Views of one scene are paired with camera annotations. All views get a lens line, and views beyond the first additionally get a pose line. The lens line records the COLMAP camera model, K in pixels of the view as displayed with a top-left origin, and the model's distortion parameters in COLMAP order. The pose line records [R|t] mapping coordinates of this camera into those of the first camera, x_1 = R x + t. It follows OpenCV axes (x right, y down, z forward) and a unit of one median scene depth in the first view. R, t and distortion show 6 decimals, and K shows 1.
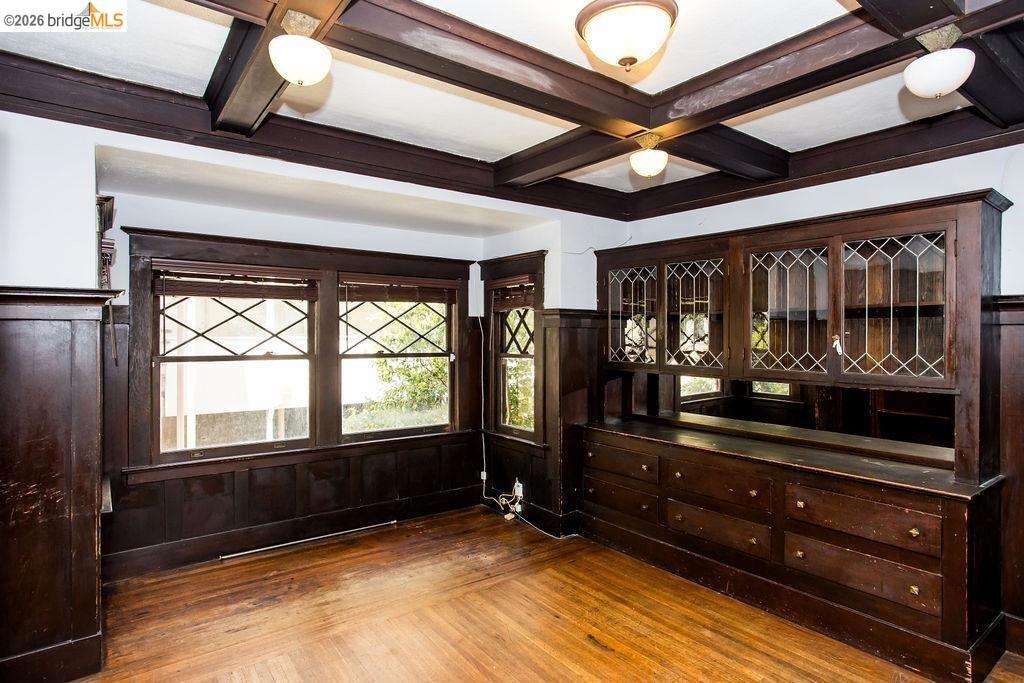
lens RADIAL K [[553.3, 0, 512.2], [0, 553.3, 332.9], [0, 0, 1]] dist [-0.064849, 0.043898]
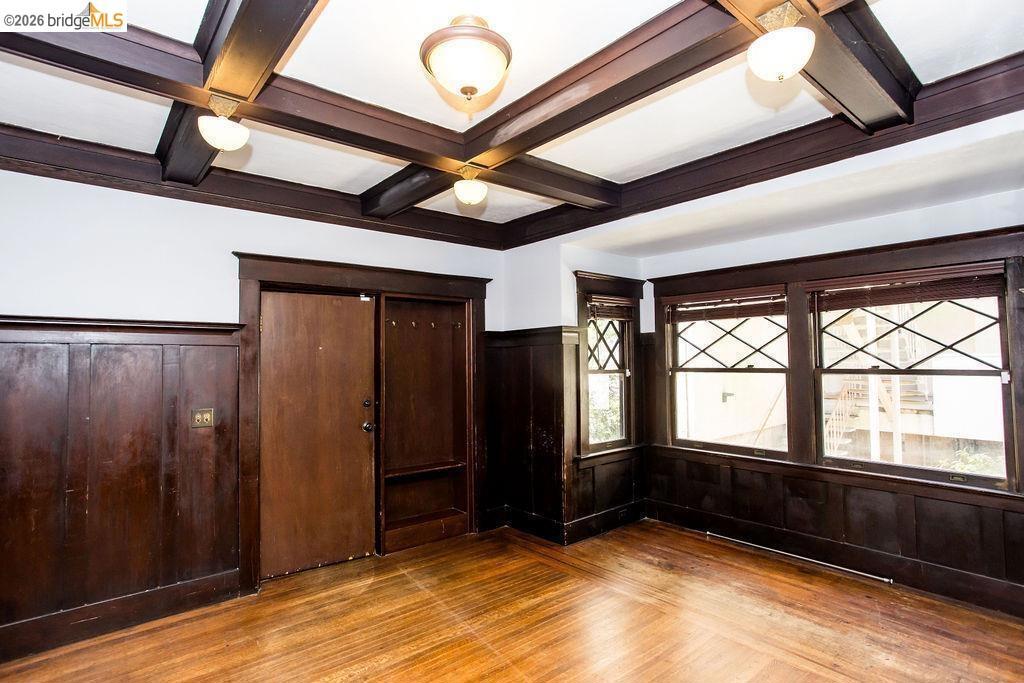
lens RADIAL K [[522.2, 0, 512.0], [0, 522.2, 341.5], [0, 0, 1]] dist [0.027095, 0.000190]
pose [[0.067392, -0.032171, -0.997208, 0.658537], [0.027967, 0.999148, -0.030344, 0.006367], [0.997335, -0.025844, 0.068235, 0.507818]]
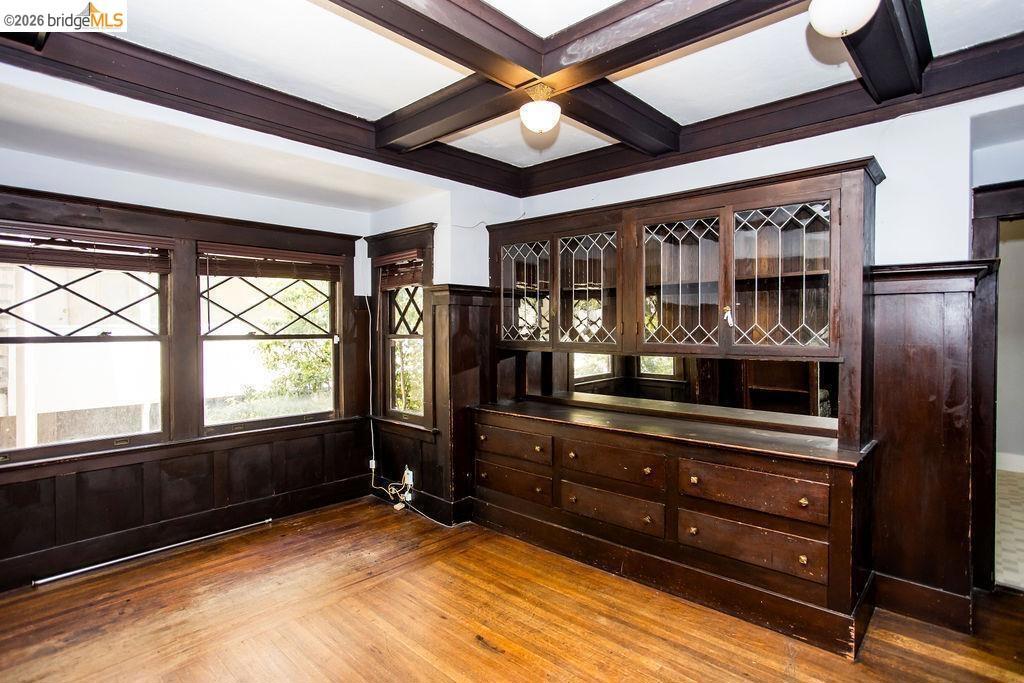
lens RADIAL K [[517.1, 0, 515.0], [0, 517.1, 336.9], [0, 0, 1]] dist [-0.046958, 0.027184]
pose [[0.983221, -0.007211, 0.182278, 0.039763], [0.003504, 0.999781, 0.020649, 0.031767], [-0.182387, -0.019664, 0.983030, 0.128037]]
